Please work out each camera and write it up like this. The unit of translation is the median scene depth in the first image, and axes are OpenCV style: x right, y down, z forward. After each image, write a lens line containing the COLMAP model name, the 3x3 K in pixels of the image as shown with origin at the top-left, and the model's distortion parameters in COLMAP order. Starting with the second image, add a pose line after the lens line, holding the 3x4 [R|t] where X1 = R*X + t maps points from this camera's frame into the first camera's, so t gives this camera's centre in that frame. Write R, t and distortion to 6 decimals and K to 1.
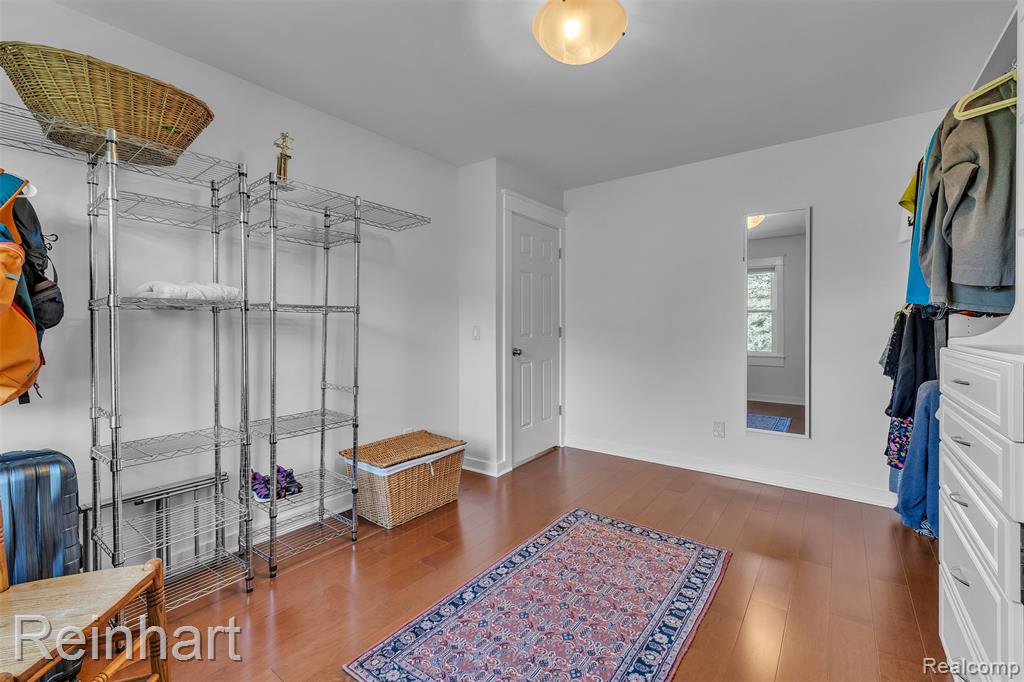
lens RADIAL K [[445.1, 0, 512.8], [0, 445.1, 331.6], [0, 0, 1]] dist [0.014105, 0.000185]
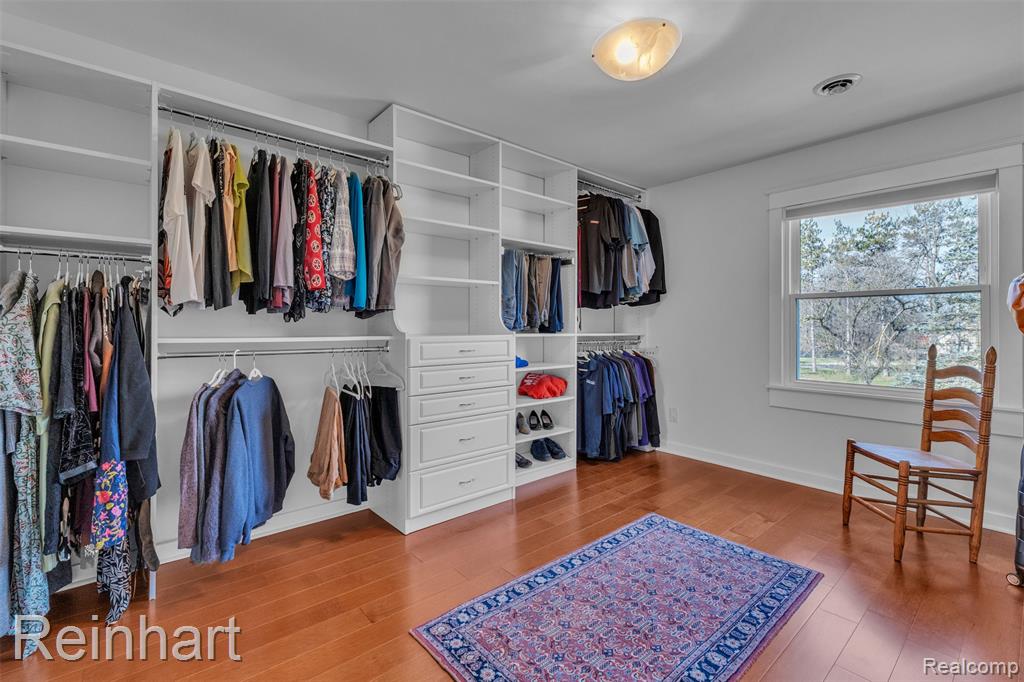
lens RADIAL K [[445.1, 0, 512.8], [0, 445.1, 331.6], [0, 0, 1]] dist [0.014105, 0.000185]
pose [[-0.974621, -0.005220, 0.223799, 0.199048], [-0.000284, 0.999756, 0.022083, -0.022764], [-0.223859, 0.021459, -0.974385, 2.065826]]
